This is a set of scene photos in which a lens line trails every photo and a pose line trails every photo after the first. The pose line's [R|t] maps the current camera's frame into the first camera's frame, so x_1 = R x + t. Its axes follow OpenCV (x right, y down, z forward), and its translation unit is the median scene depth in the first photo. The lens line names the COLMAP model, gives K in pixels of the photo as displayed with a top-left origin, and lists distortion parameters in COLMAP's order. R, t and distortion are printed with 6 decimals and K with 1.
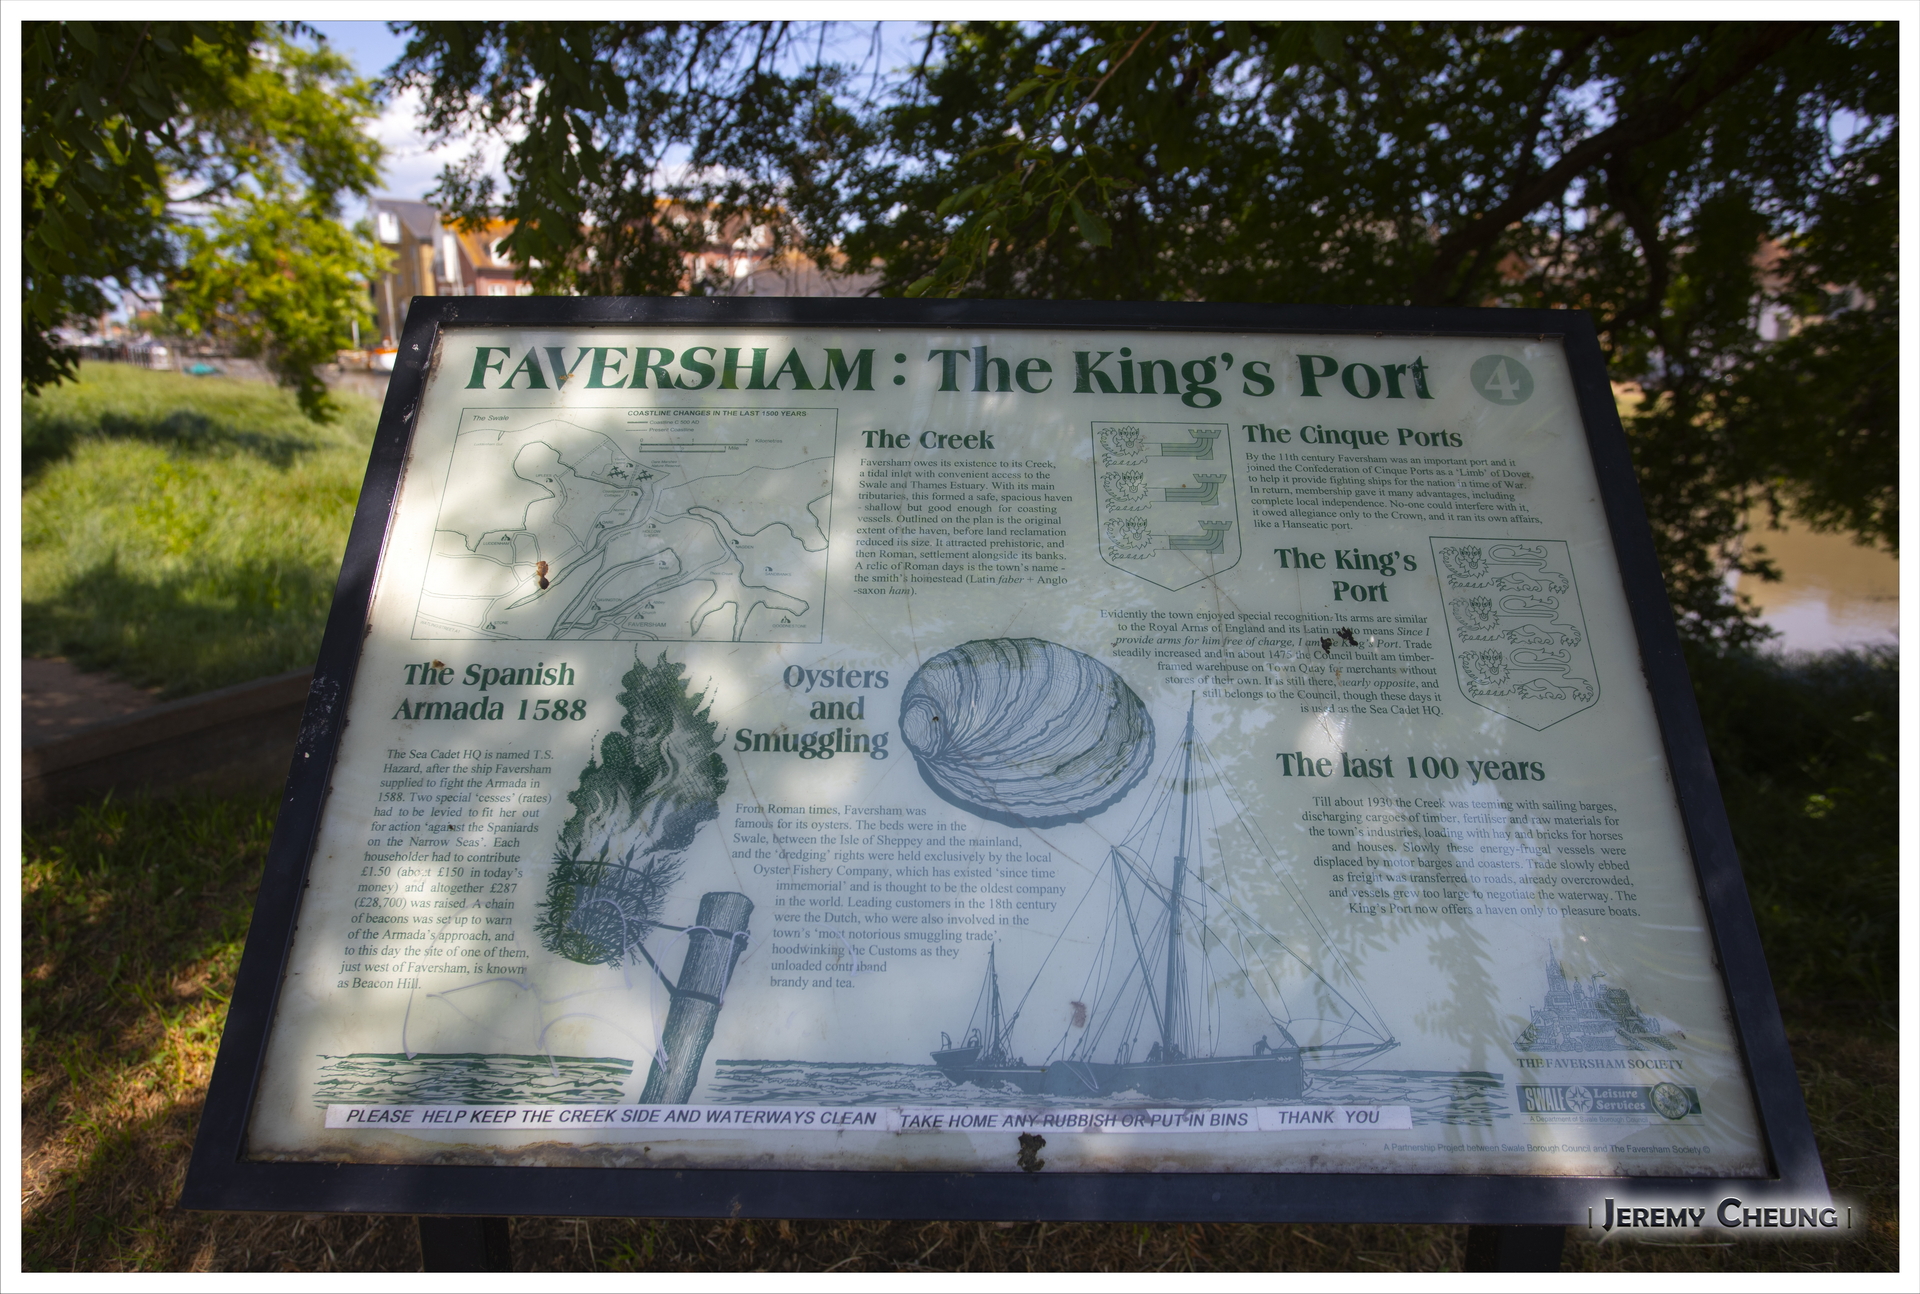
lens RADIAL K [[1335.4, 0, 960.0], [0, 1335.4, 647.0], [0, 0, 1]] dist [-0.082786, 0.100432]
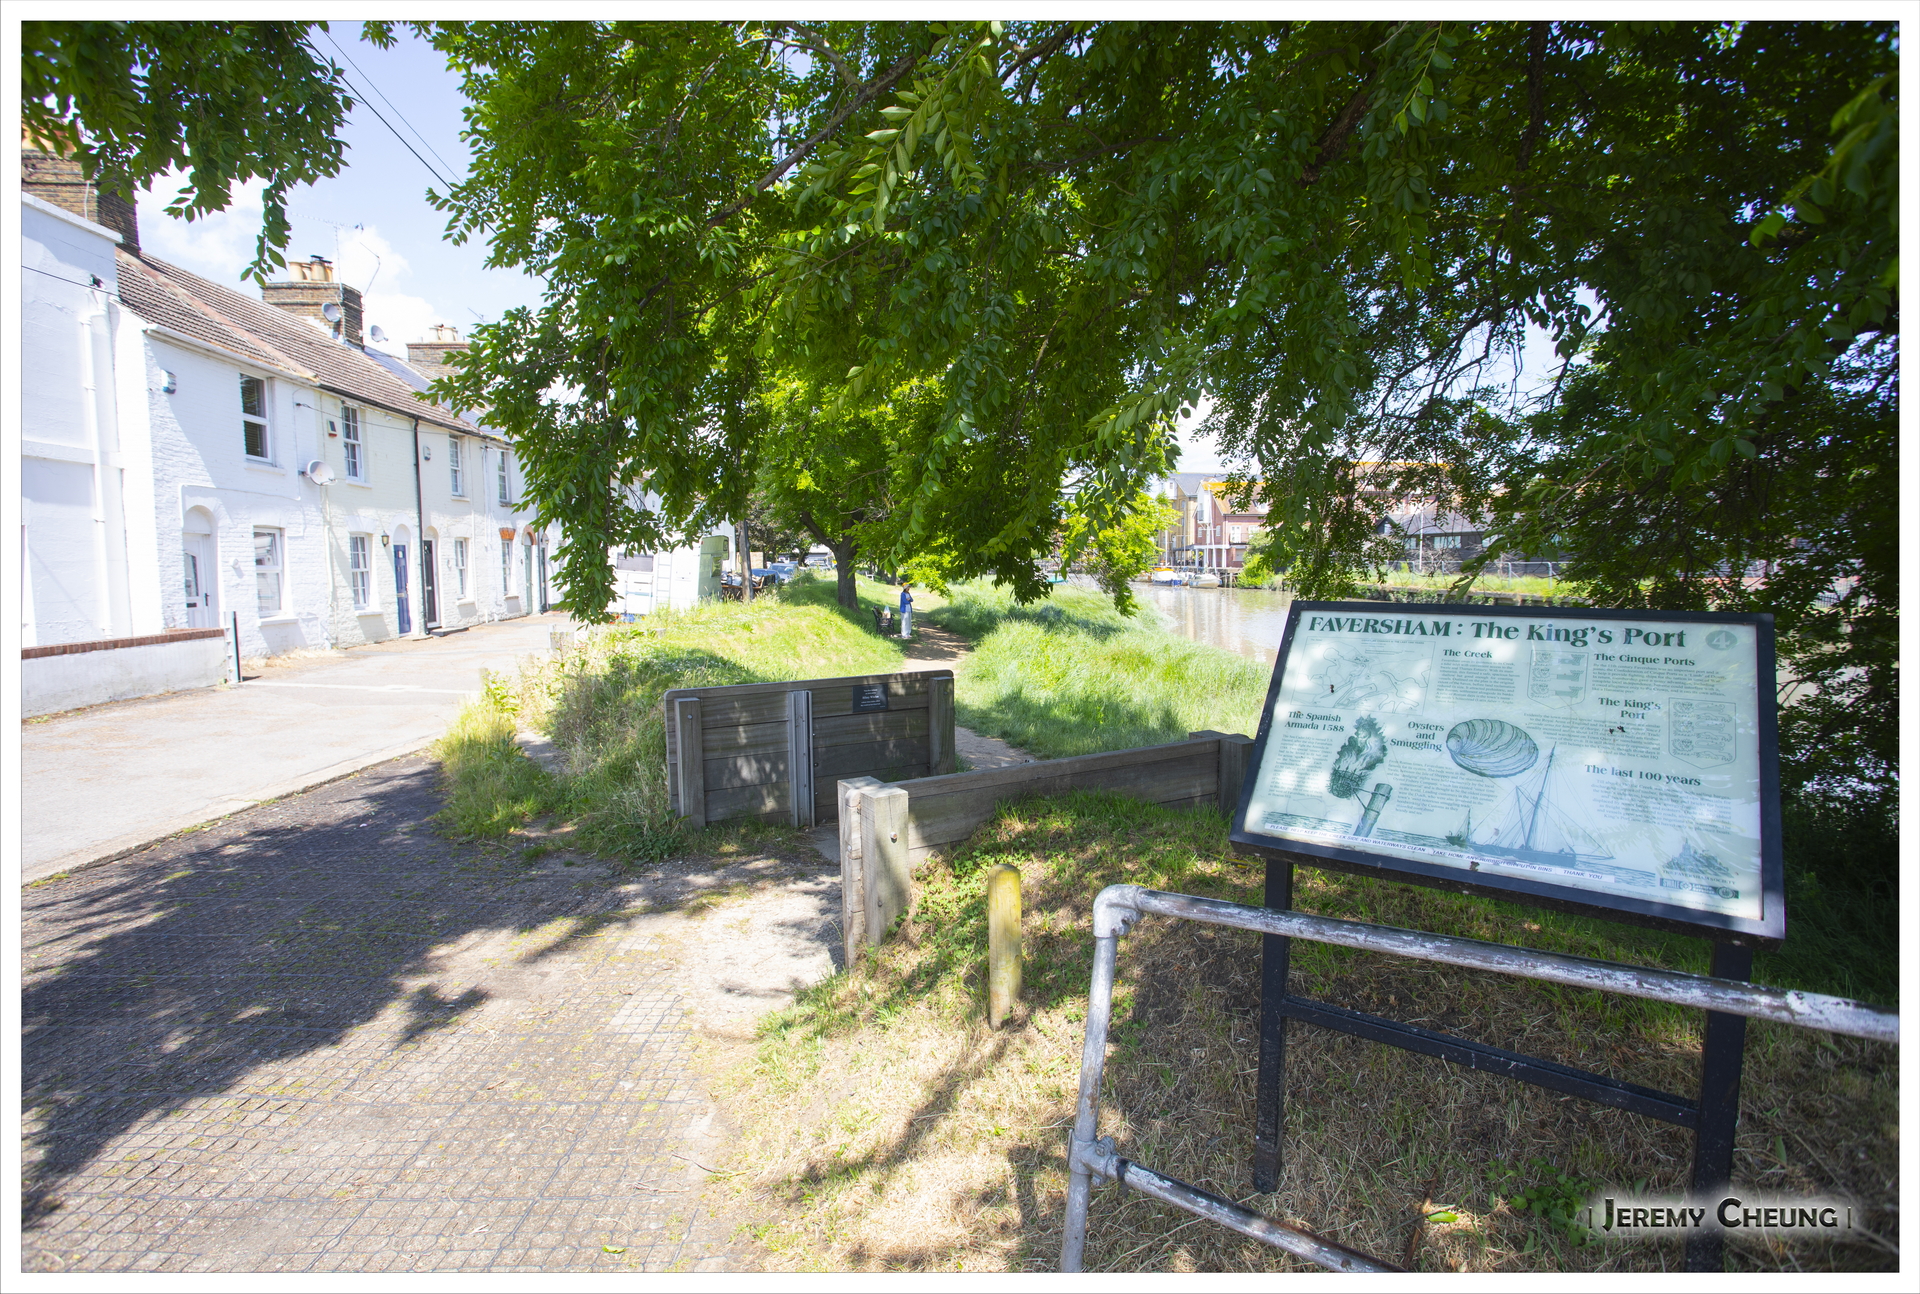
lens RADIAL K [[946.4, 0, 960.0], [0, 946.4, 647.0], [0, 0, 1]] dist [-0.059350, 0.034057]
pose [[0.821318, 0.045177, -0.568679, 0.219230], [-0.122360, 0.987610, -0.098261, 0.165040], [0.557194, 0.150287, 0.816669, -1.272792]]
